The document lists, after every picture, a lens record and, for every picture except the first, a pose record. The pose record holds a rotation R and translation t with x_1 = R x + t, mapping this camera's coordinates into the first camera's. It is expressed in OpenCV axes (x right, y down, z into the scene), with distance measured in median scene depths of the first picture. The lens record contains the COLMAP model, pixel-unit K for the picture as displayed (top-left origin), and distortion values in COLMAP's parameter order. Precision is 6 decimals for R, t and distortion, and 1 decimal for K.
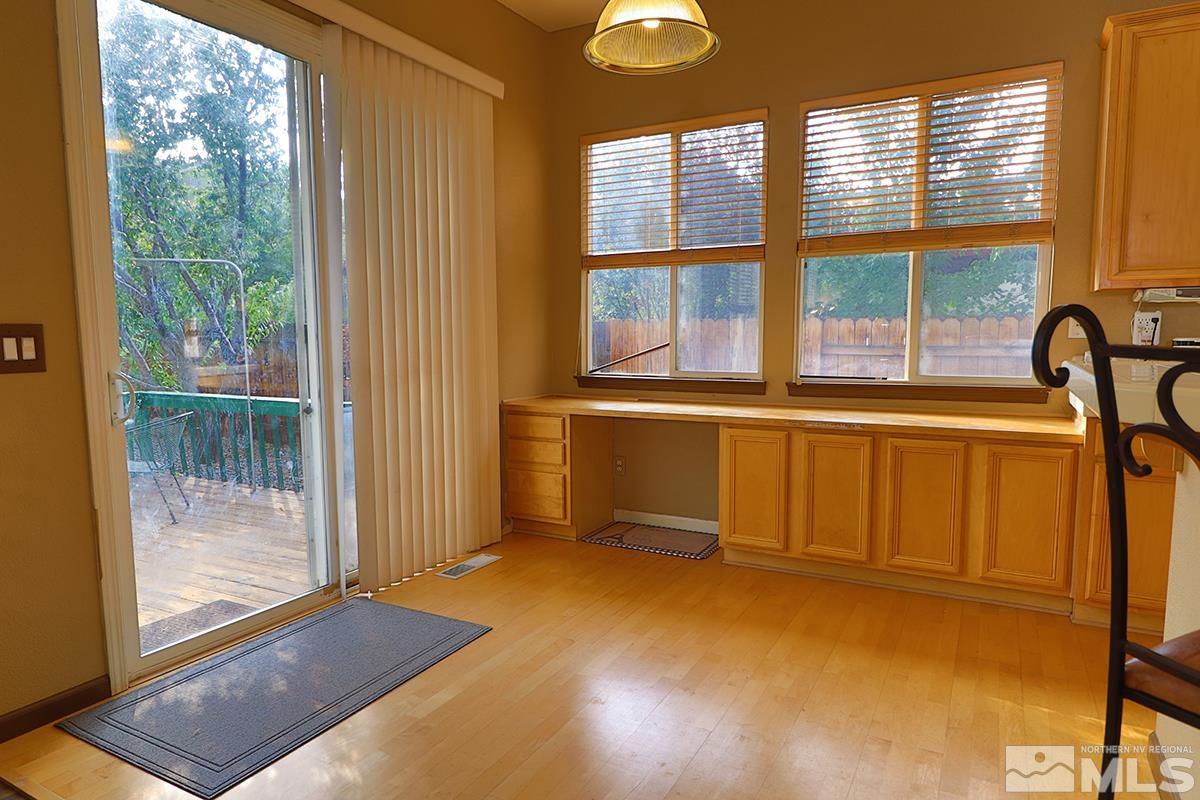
lens RADIAL K [[719.3, 0, 605.6], [0, 719.3, 401.7], [0, 0, 1]] dist [-0.007304, -0.002348]
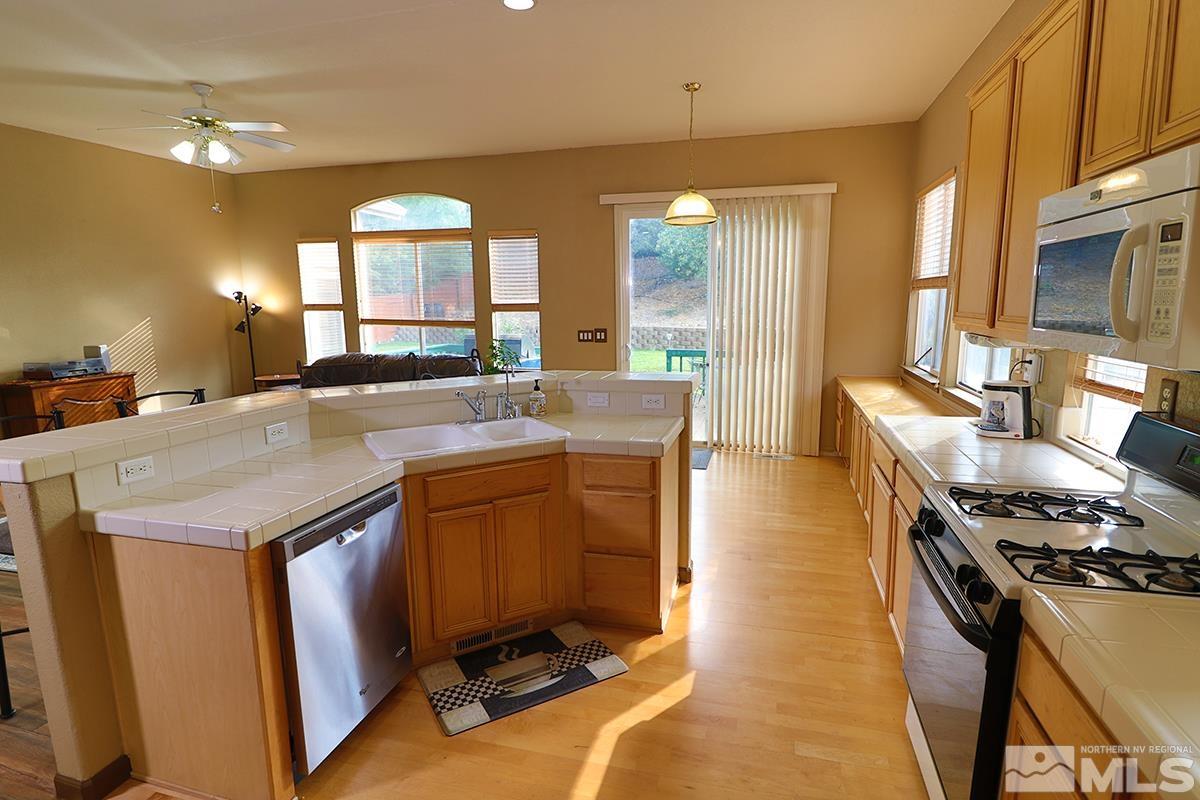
lens RADIAL K [[619.0, 0, 600.4], [0, 619.0, 400.0], [0, 0, 1]] dist [-0.013591, -0.000545]
pose [[0.214795, 0.158164, -0.963767, 2.169768], [-0.083467, 0.986162, 0.143237, -0.196121], [0.973086, 0.049676, 0.225025, 0.311586]]
